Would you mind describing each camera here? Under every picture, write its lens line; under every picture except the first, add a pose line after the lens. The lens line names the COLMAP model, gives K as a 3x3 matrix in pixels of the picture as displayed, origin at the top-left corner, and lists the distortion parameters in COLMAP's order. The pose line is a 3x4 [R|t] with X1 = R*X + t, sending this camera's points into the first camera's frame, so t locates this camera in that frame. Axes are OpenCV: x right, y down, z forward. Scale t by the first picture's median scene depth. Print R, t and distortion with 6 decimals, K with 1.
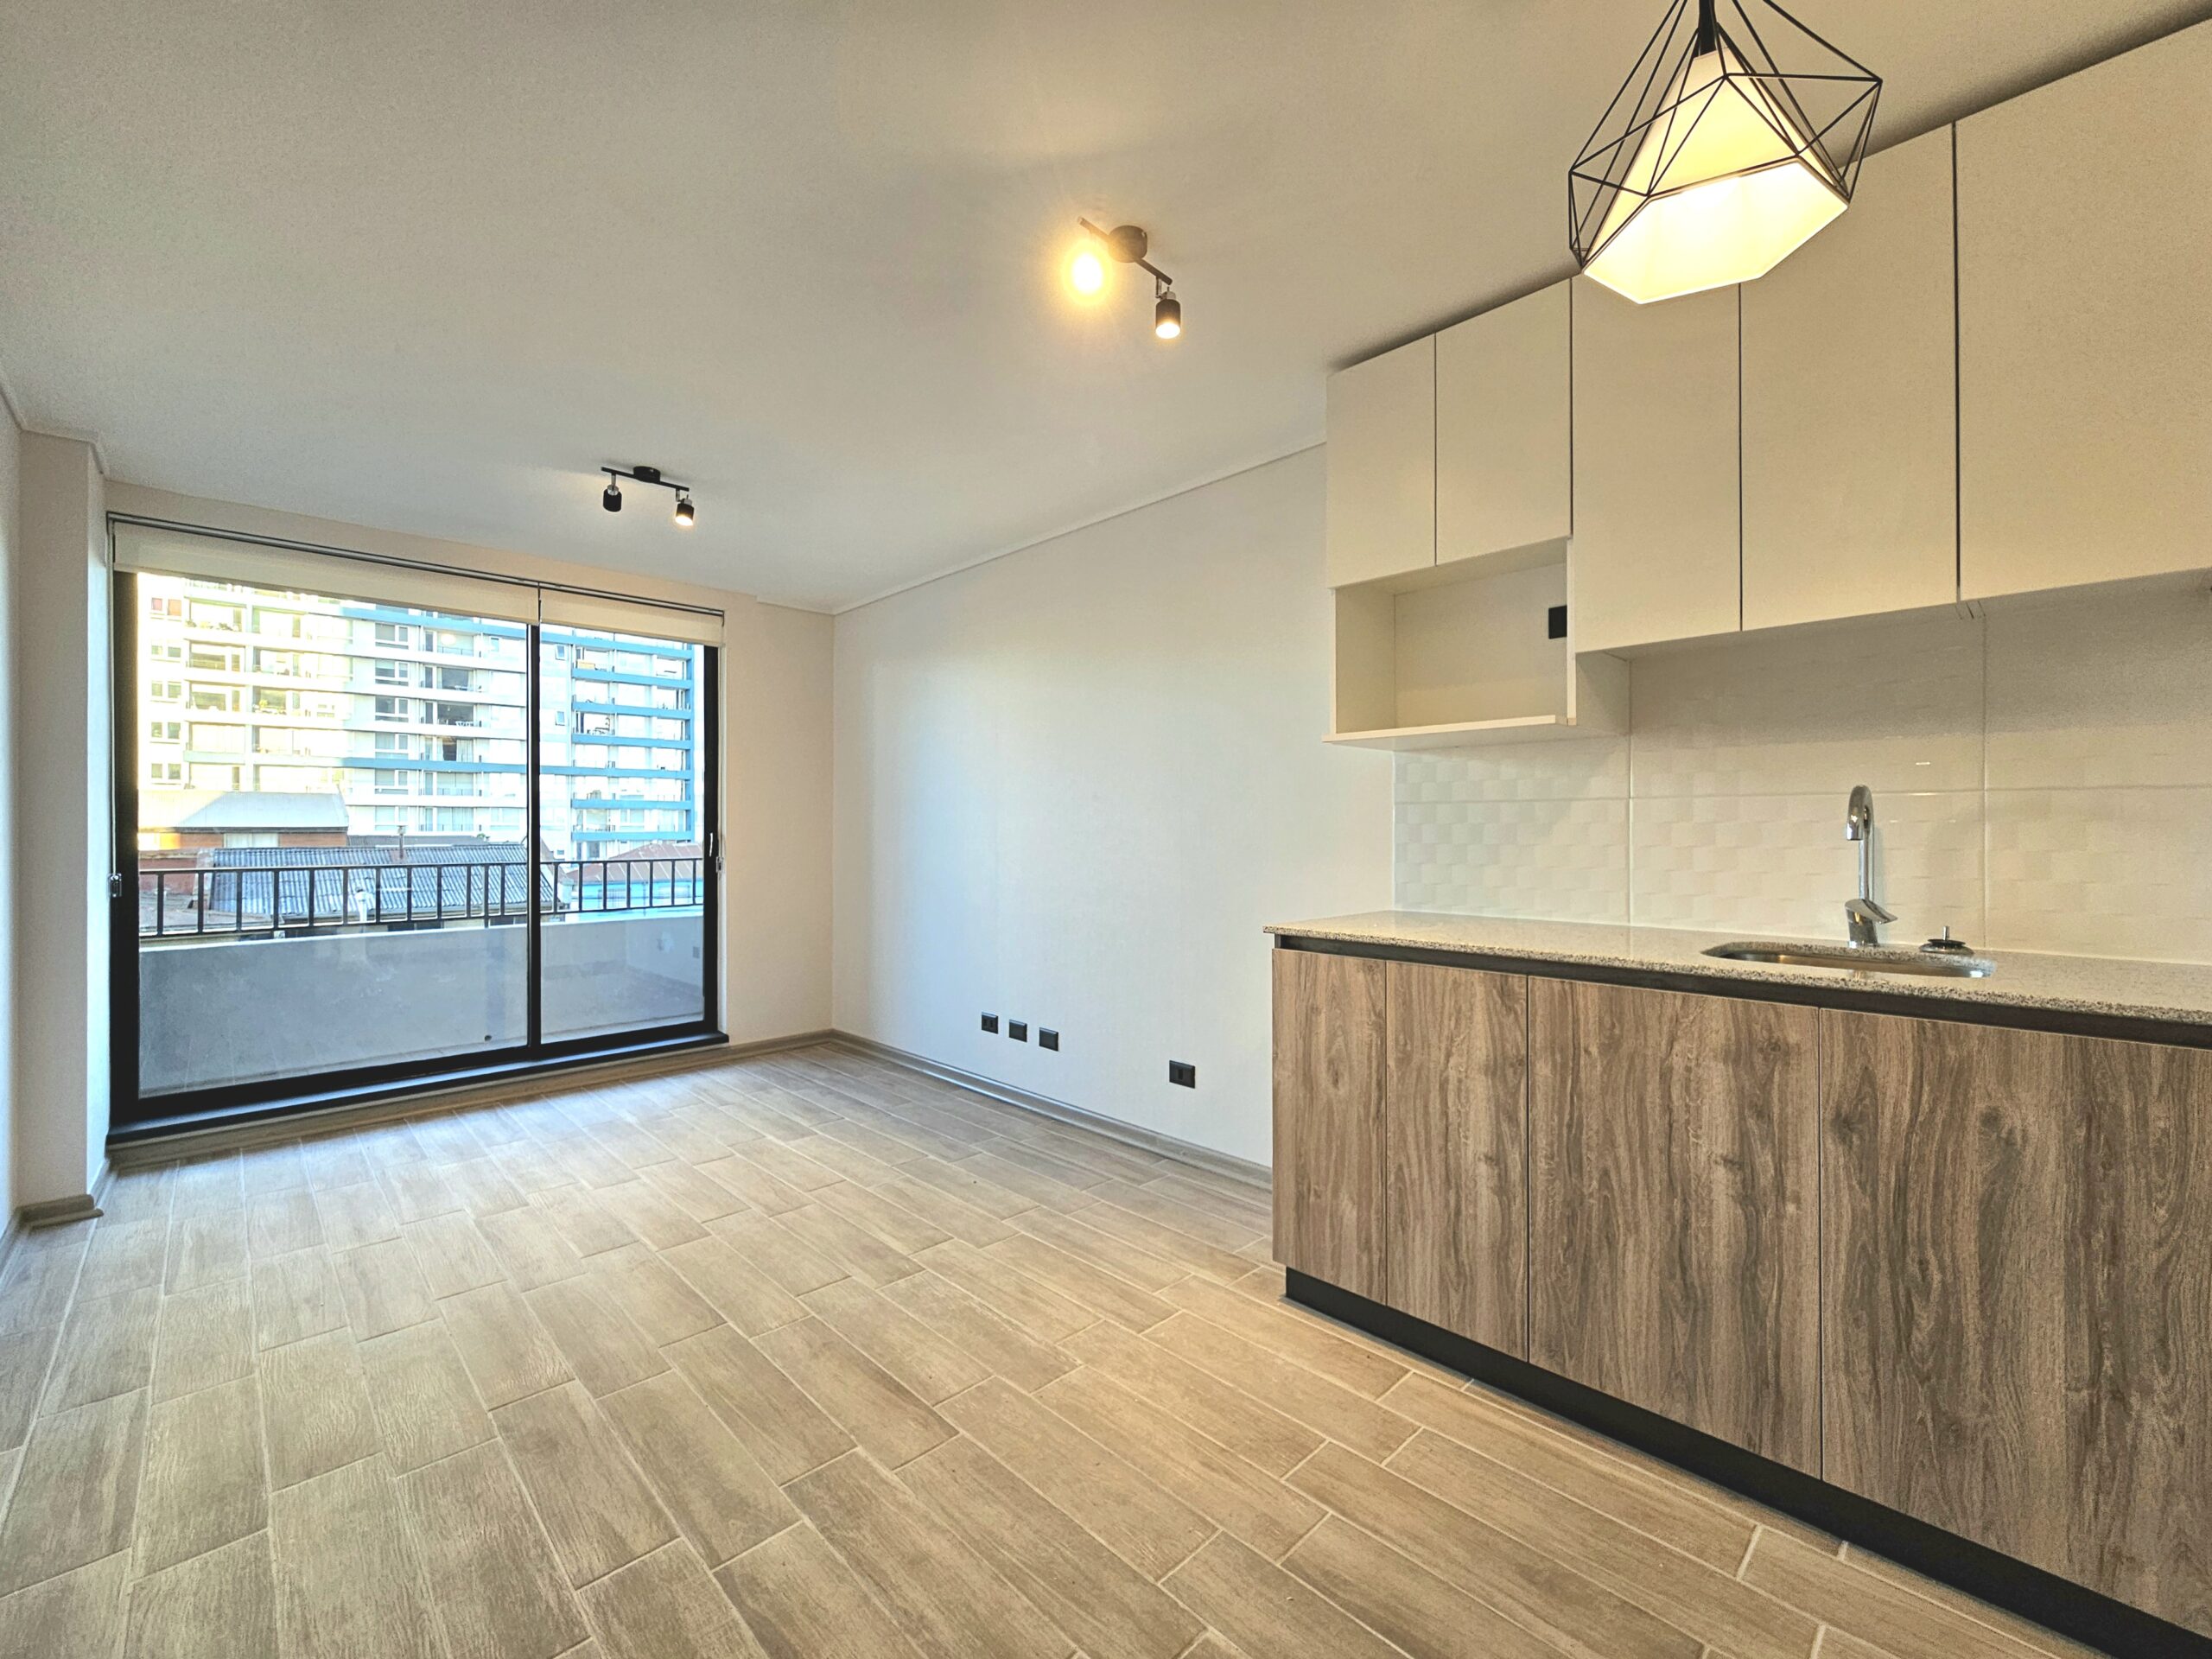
lens RADIAL K [[905.9, 0, 1084.0], [0, 905.9, 830.4], [0, 0, 1]] dist [0.000680, 0.000450]
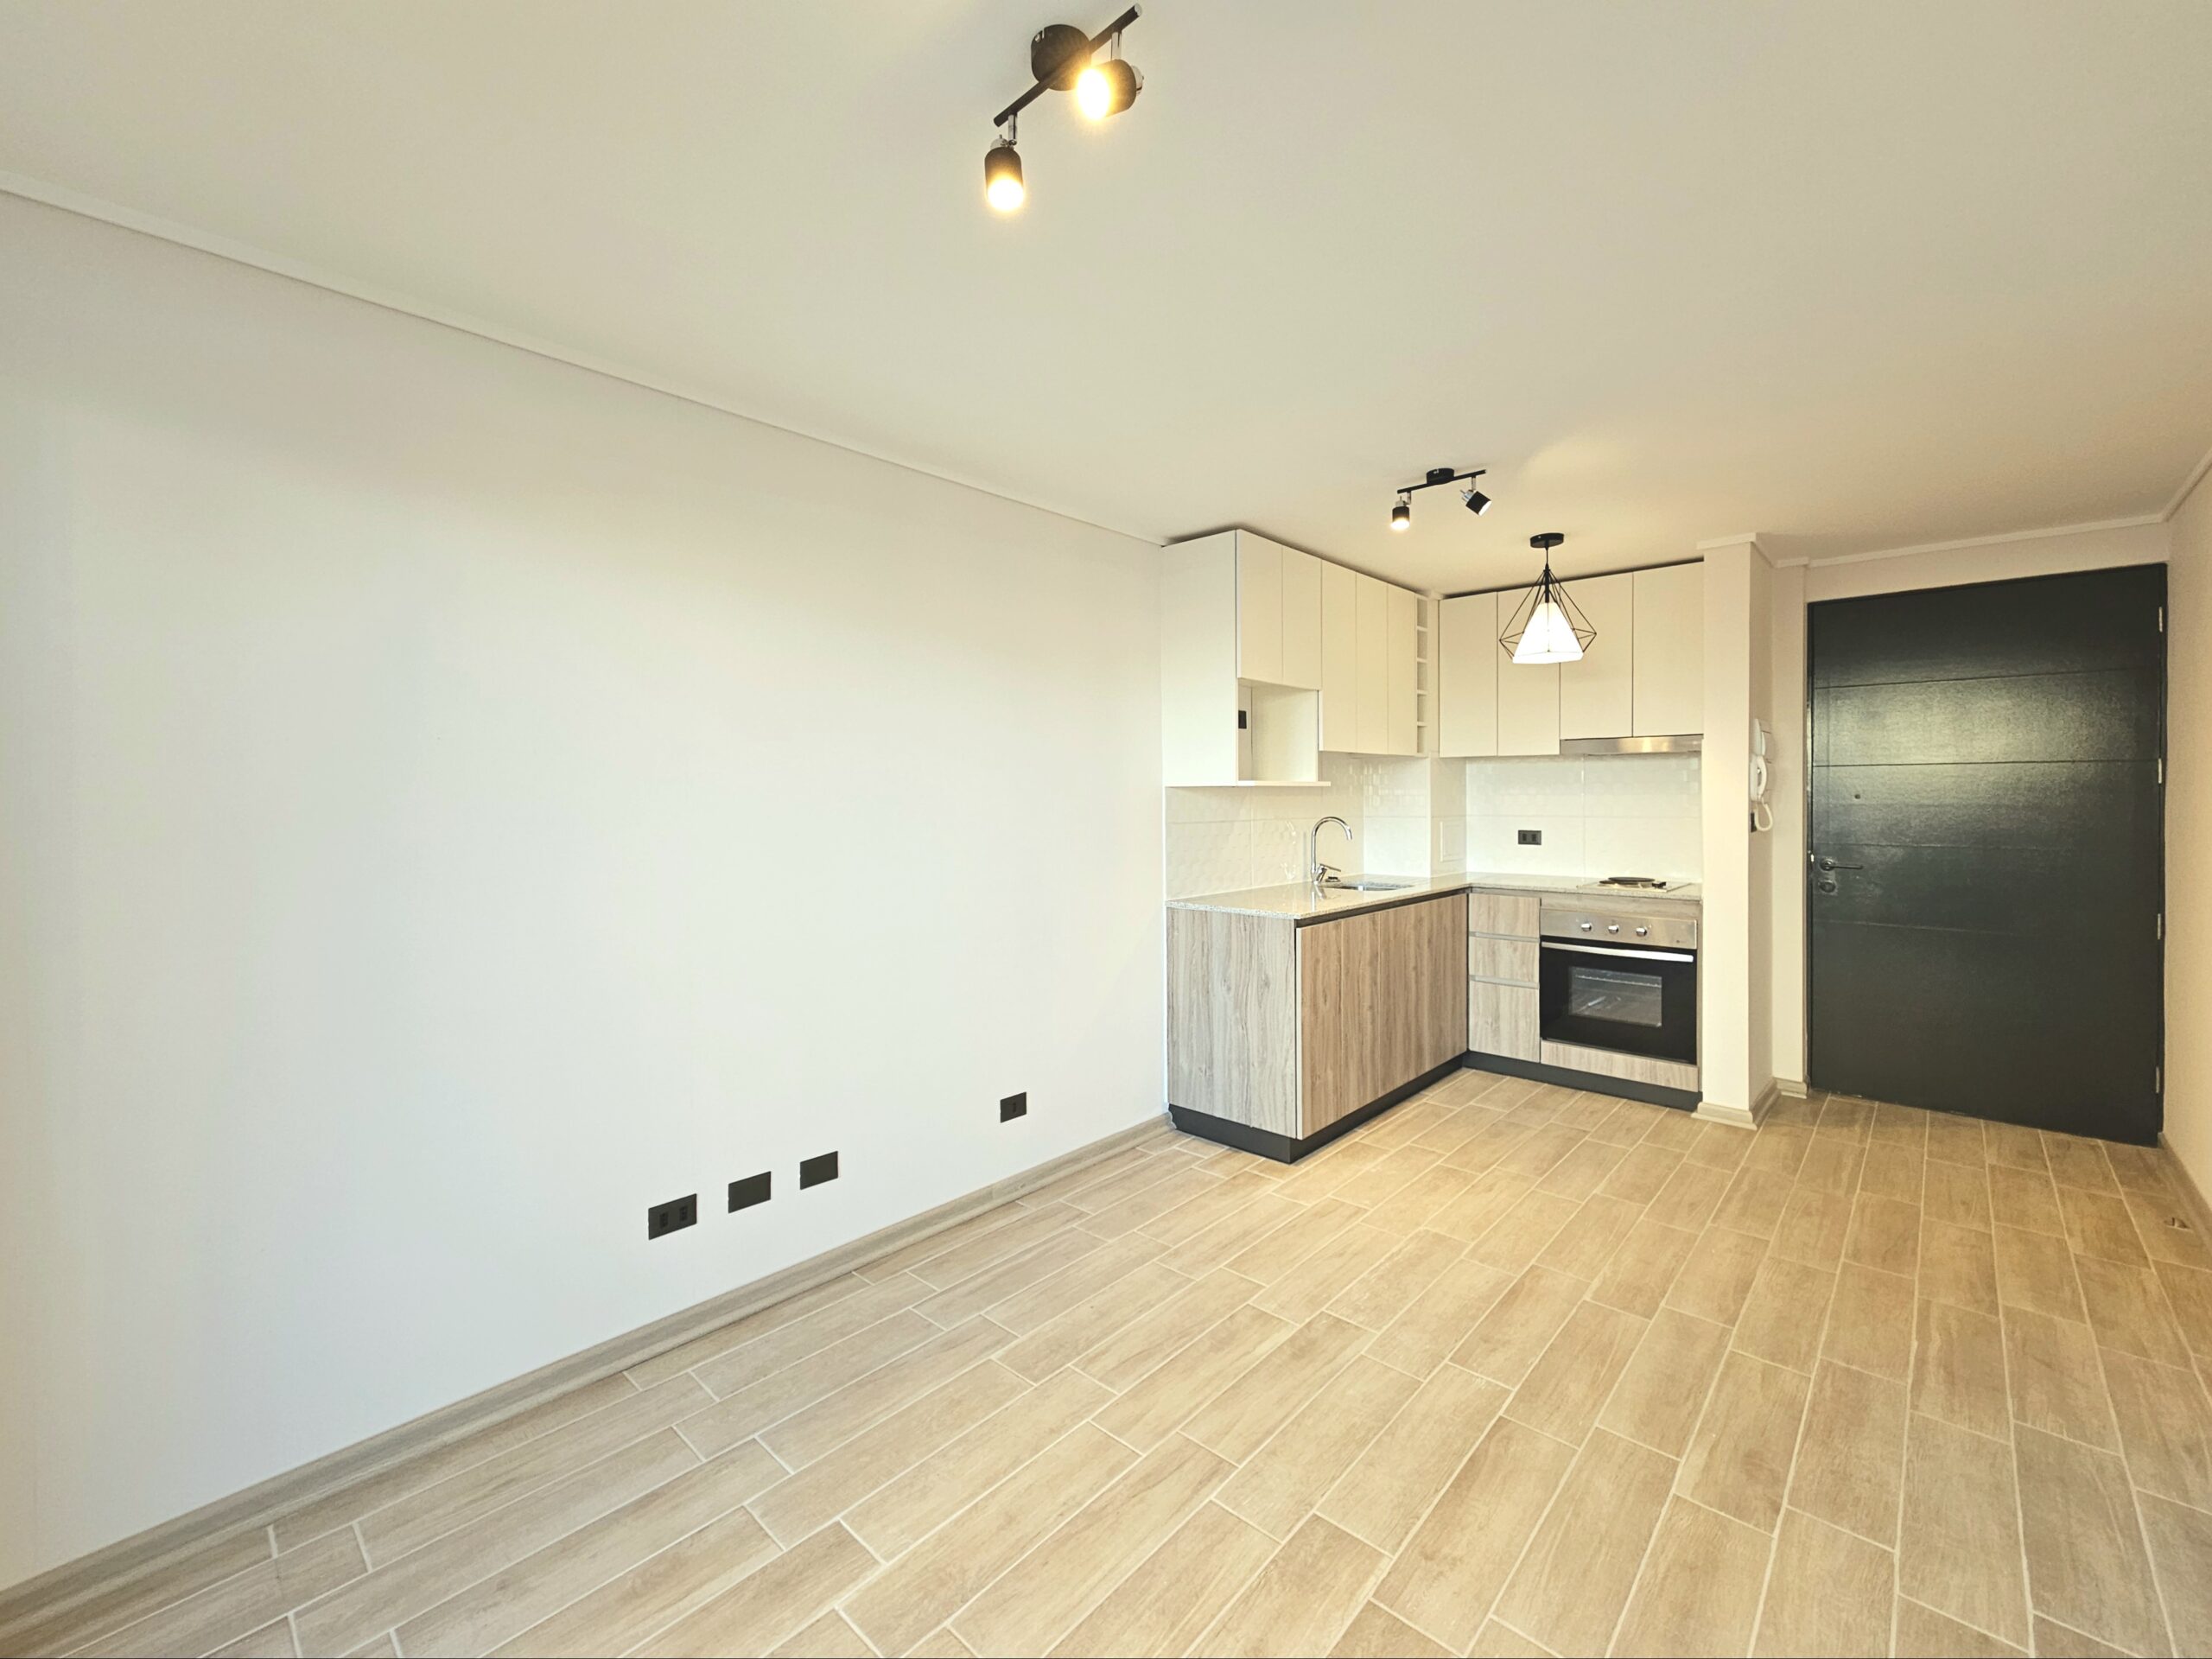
lens RADIAL K [[944.1, 0, 1057.1], [0, 944.1, 807.0], [0, 0, 1]] dist [-0.004088, 0.002487]
pose [[-0.049392, -0.011755, 0.998710, -1.560516], [0.004787, 0.999916, 0.012006, -0.104154], [-0.998768, 0.005374, -0.049332, 1.766337]]
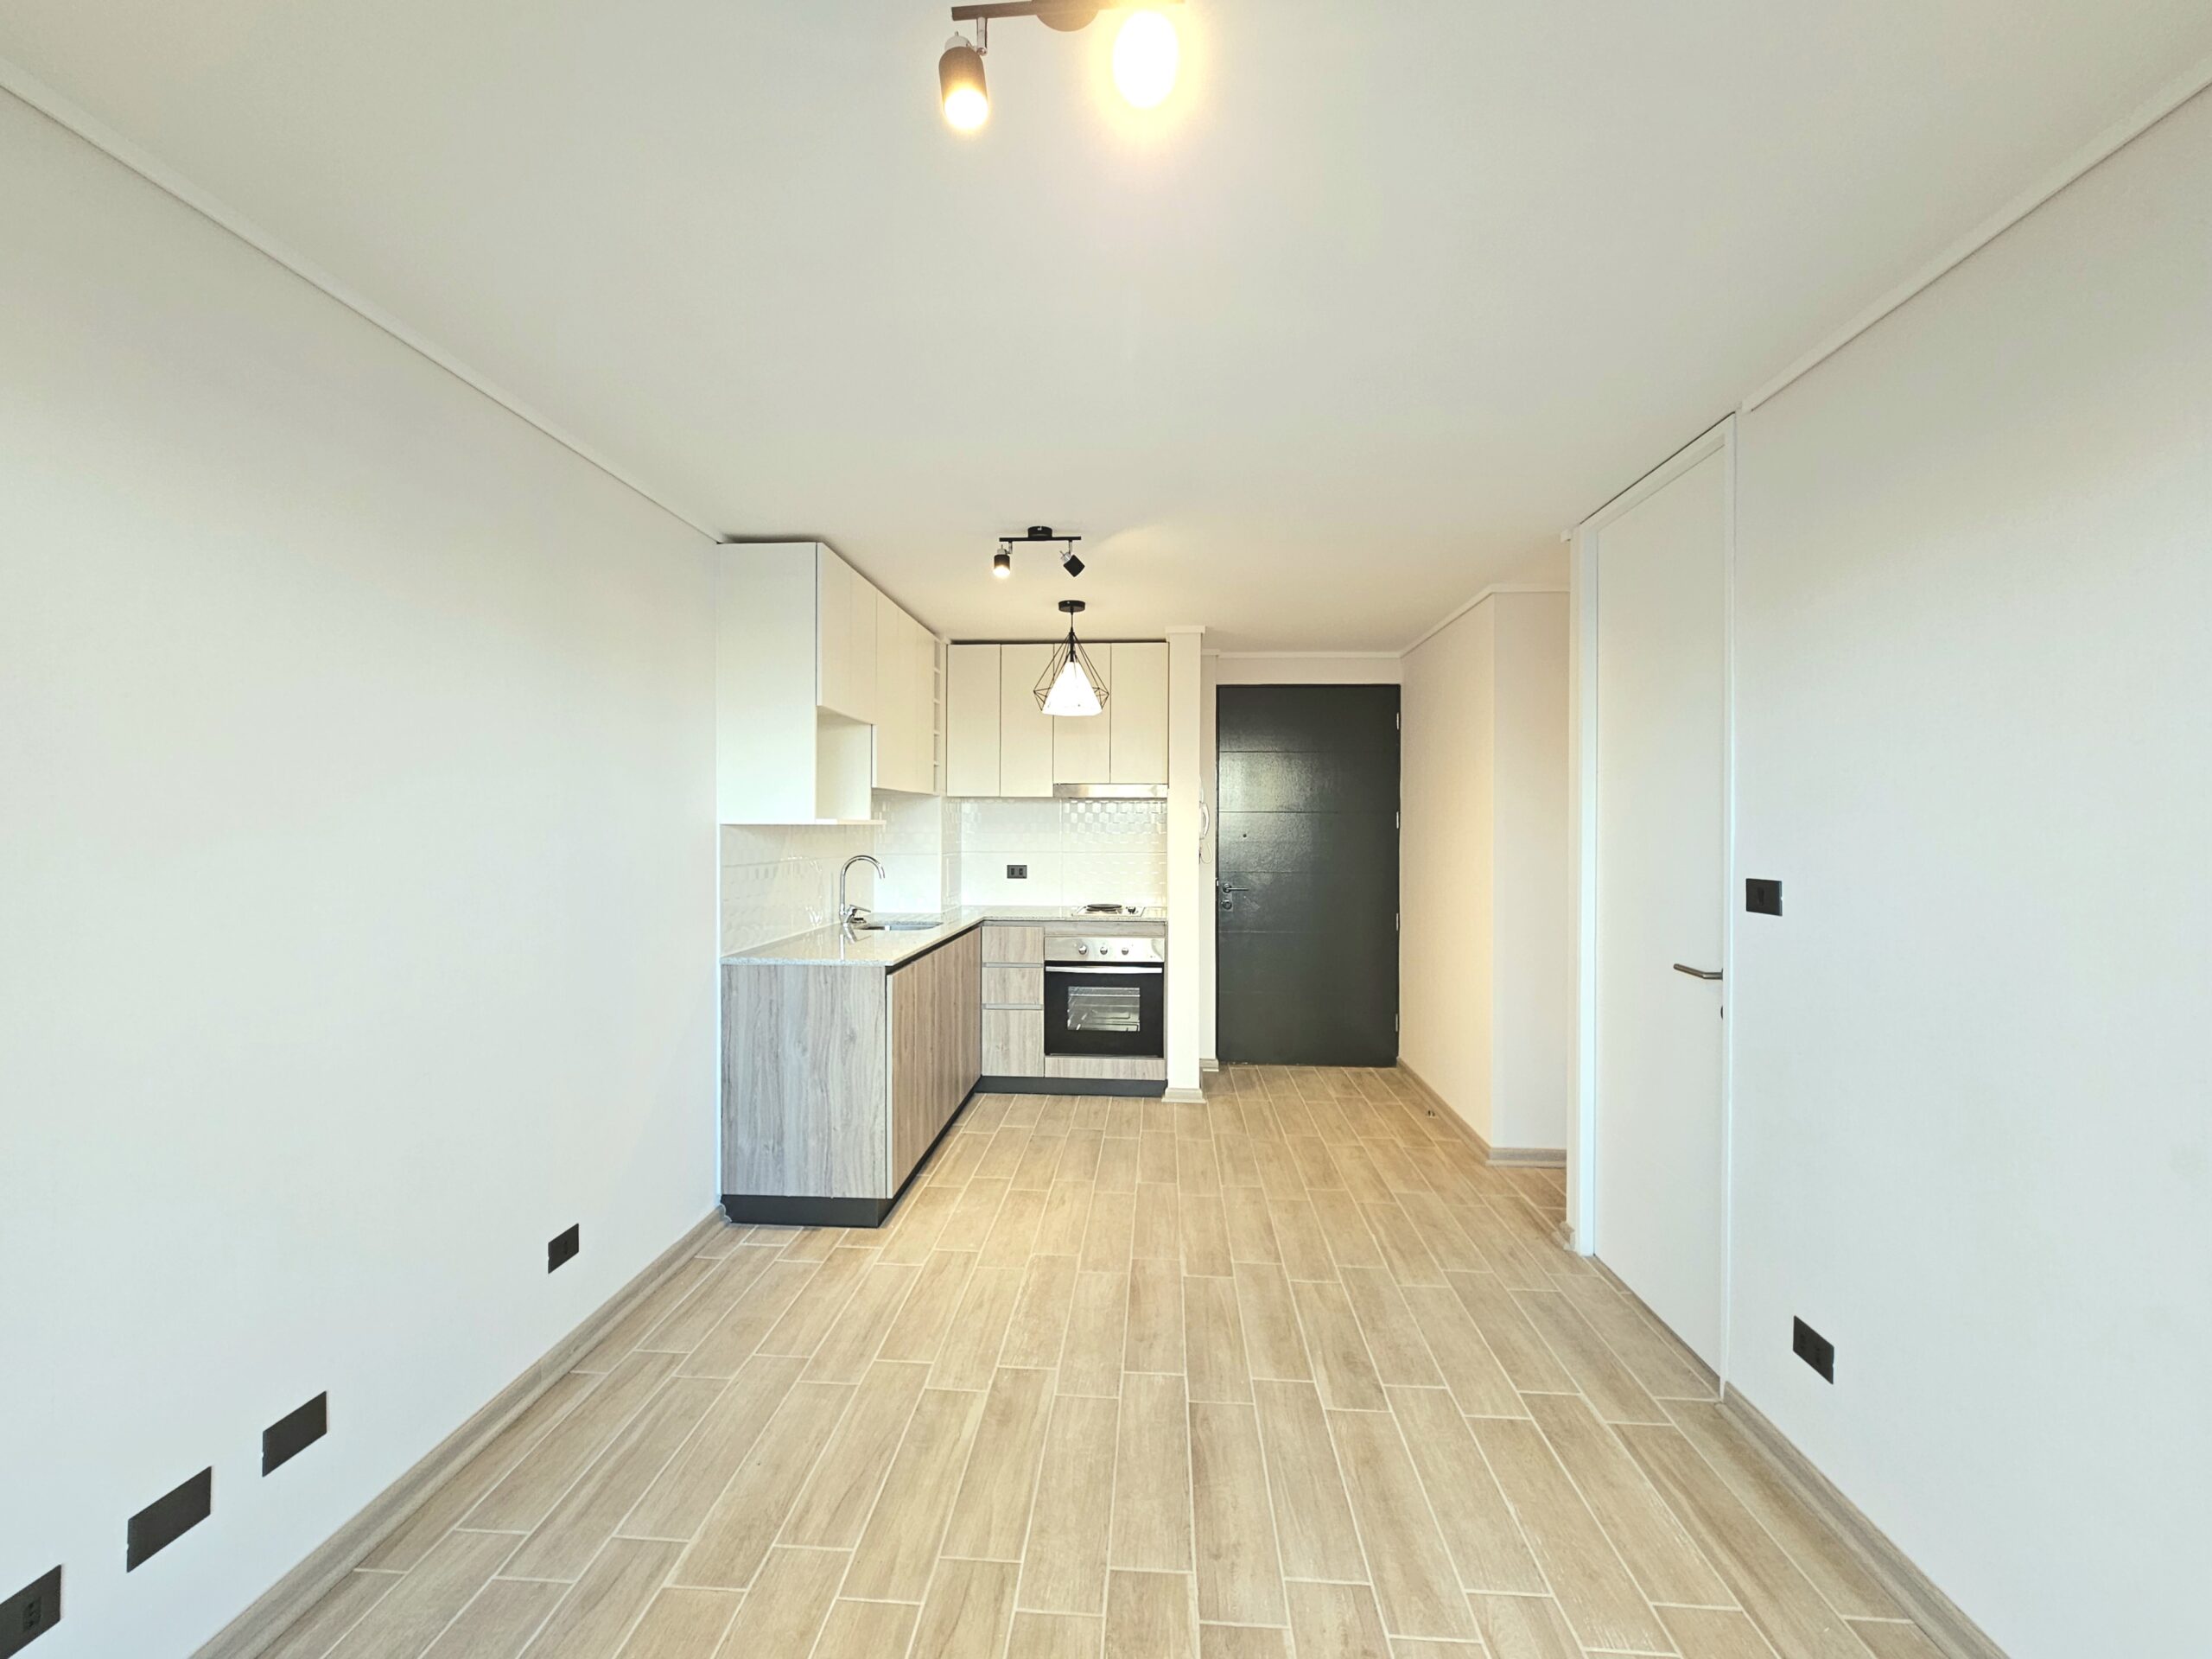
lens RADIAL K [[962.5, 0, 1102.2], [0, 962.5, 828.8], [0, 0, 1]] dist [-0.000500, 0.003870]
pose [[-0.686148, -0.003602, 0.727453, -1.312158], [-0.003005, 0.999993, 0.002117, -0.119151], [-0.727455, -0.000733, -0.686155, 2.142781]]
